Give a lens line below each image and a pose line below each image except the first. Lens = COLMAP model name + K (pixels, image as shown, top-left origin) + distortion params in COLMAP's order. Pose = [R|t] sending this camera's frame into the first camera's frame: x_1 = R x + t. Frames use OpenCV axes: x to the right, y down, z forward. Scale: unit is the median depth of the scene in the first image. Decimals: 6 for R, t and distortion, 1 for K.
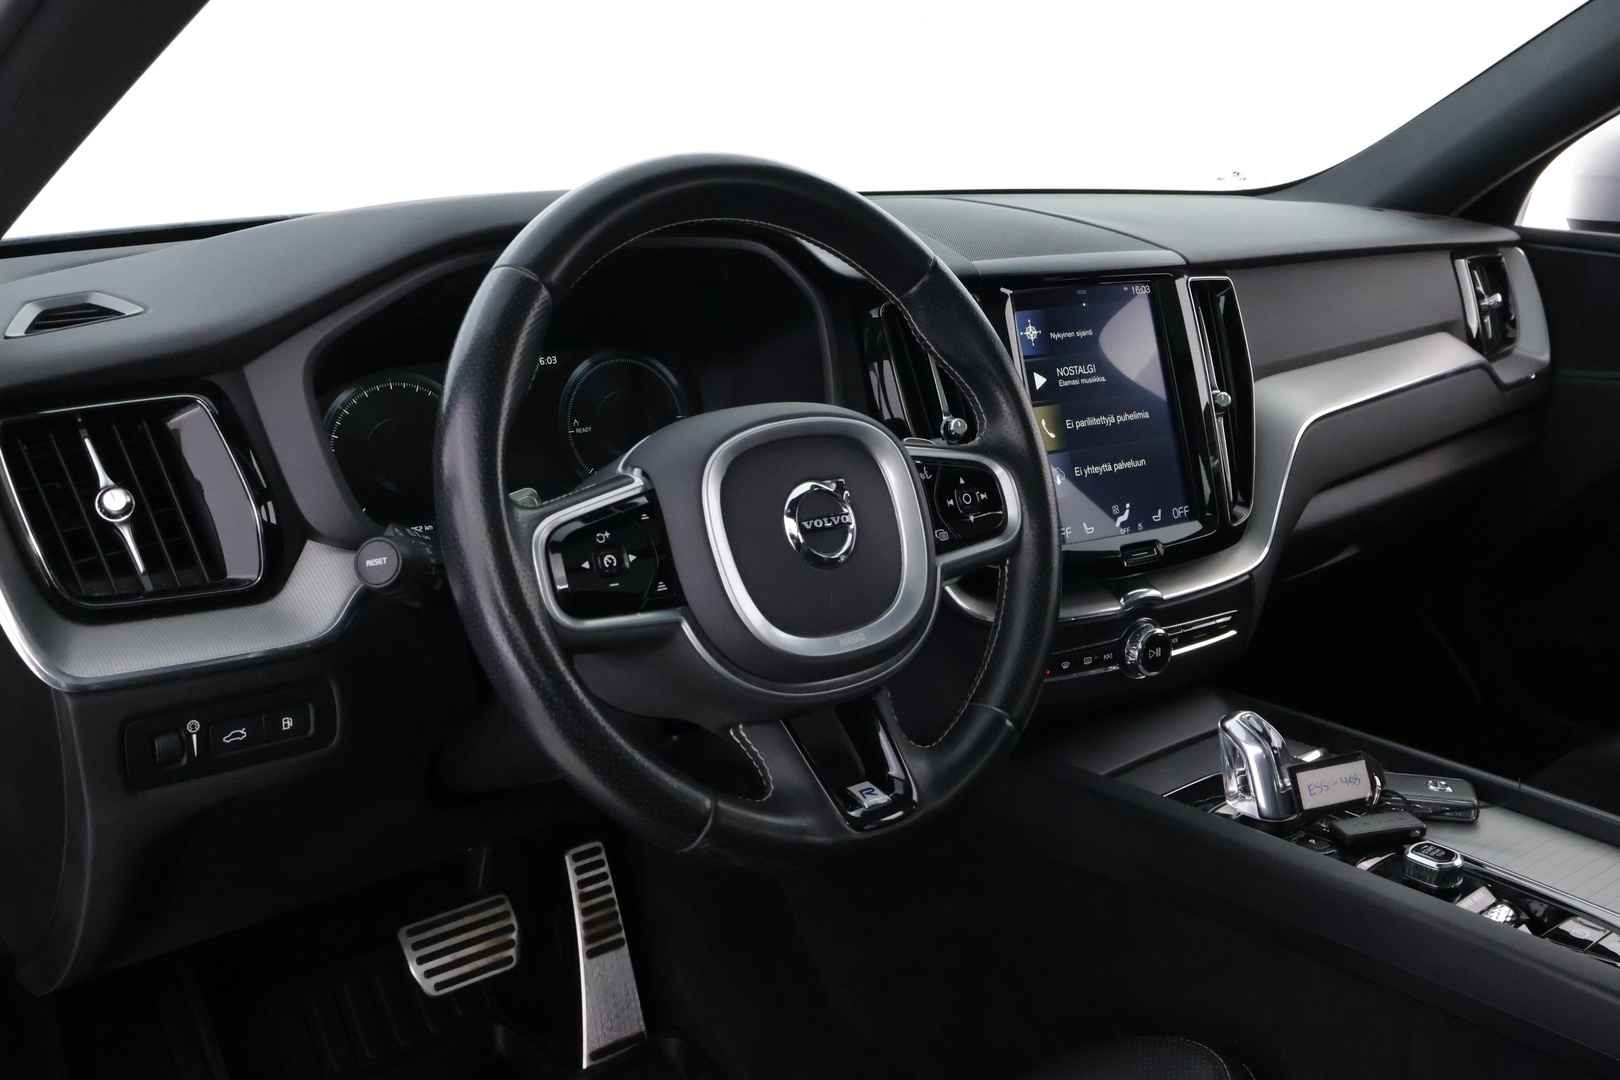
lens RADIAL K [[1486.4, 0, 805.8], [0, 1486.4, 537.3], [0, 0, 1]] dist [0.012266, 0.000000]
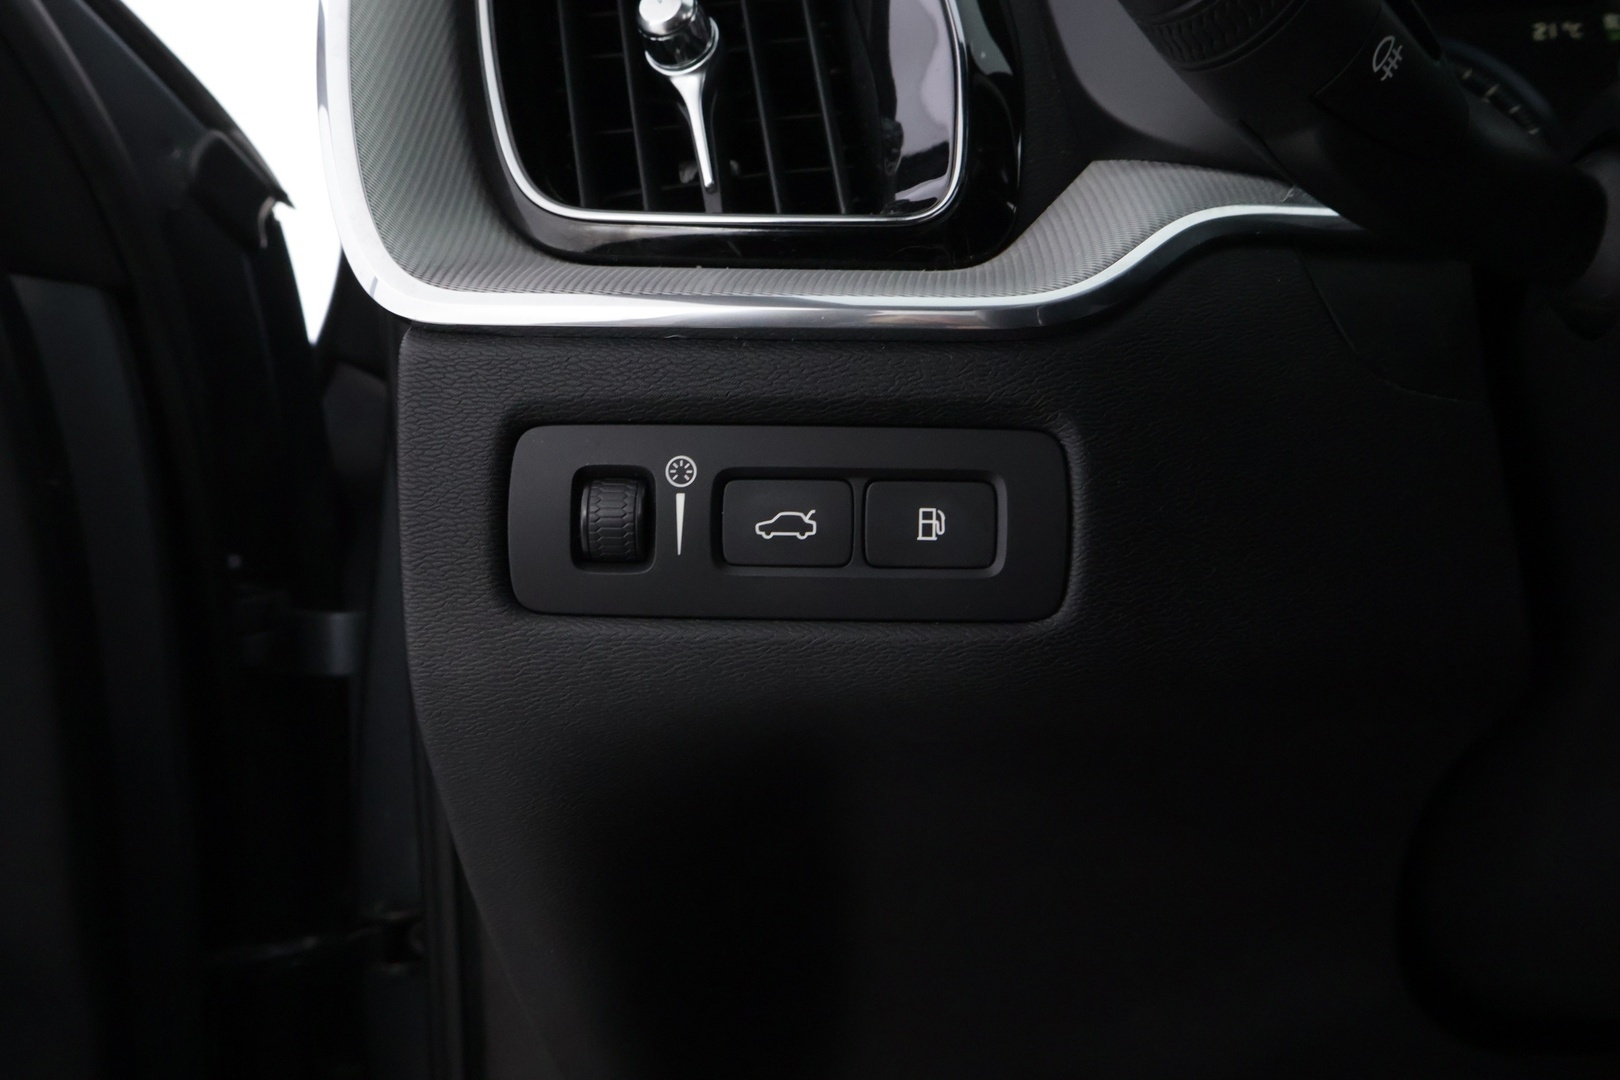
lens RADIAL K [[1357.8, 0, 808.3], [0, 1357.8, 541.4], [0, 0, 1]] dist [-0.009037, 0.008074]
pose [[0.785969, 0.101730, -0.609839, -0.120557], [-0.158594, 0.986540, -0.039830, 0.101922], [0.597579, 0.128022, 0.791524, 0.505268]]
